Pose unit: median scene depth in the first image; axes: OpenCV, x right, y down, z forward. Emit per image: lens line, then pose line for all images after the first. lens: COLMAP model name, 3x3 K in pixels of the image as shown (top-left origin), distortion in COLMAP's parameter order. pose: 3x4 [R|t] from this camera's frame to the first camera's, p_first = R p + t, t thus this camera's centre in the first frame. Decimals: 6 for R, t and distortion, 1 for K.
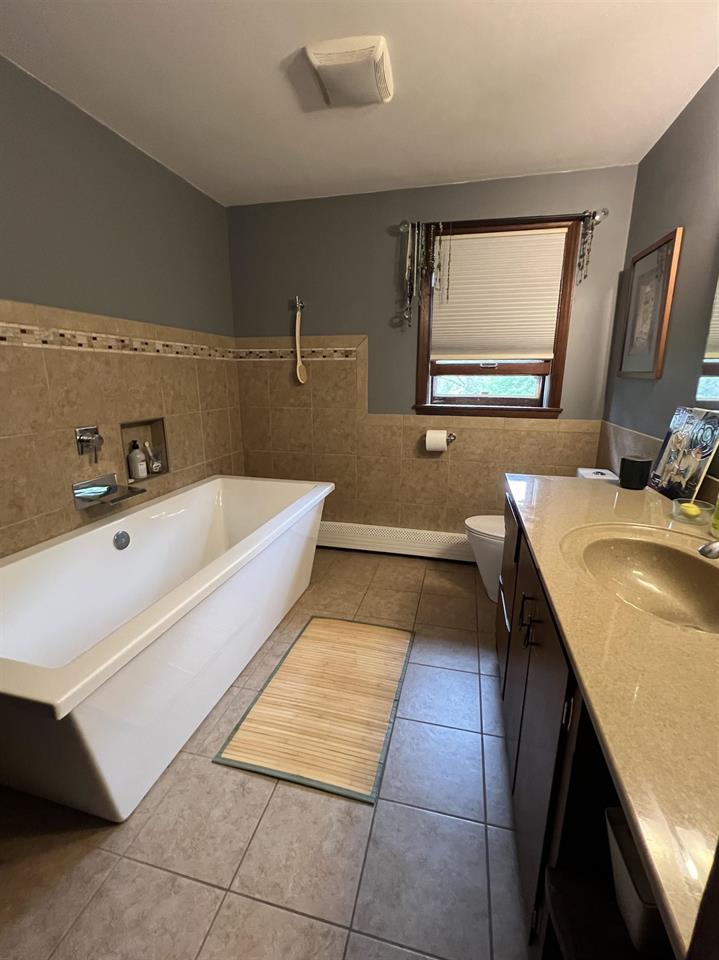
lens RADIAL K [[417.5, 0, 359.8], [0, 417.5, 476.4], [0, 0, 1]] dist [0.002626, 0.000073]
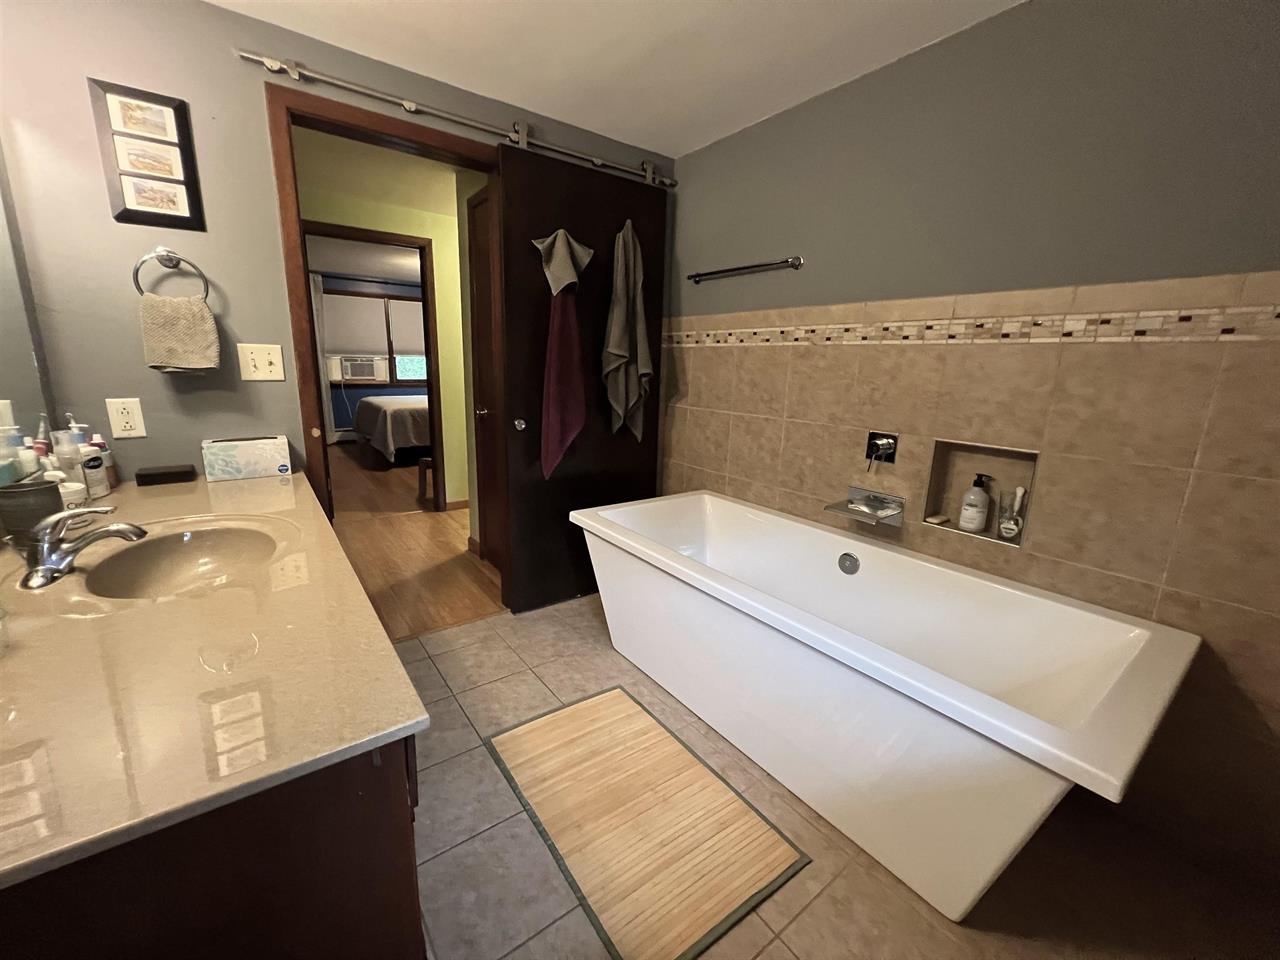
lens RADIAL K [[512.3, 0, 640.5], [0, 512.3, 484.4], [0, 0, 1]] dist [-0.005752, 0.000734]
pose [[-0.625935, 0.146569, -0.765979, 0.511952], [-0.222524, 0.907784, 0.355543, -0.292835], [0.747455, 0.392995, -0.535599, 1.270819]]
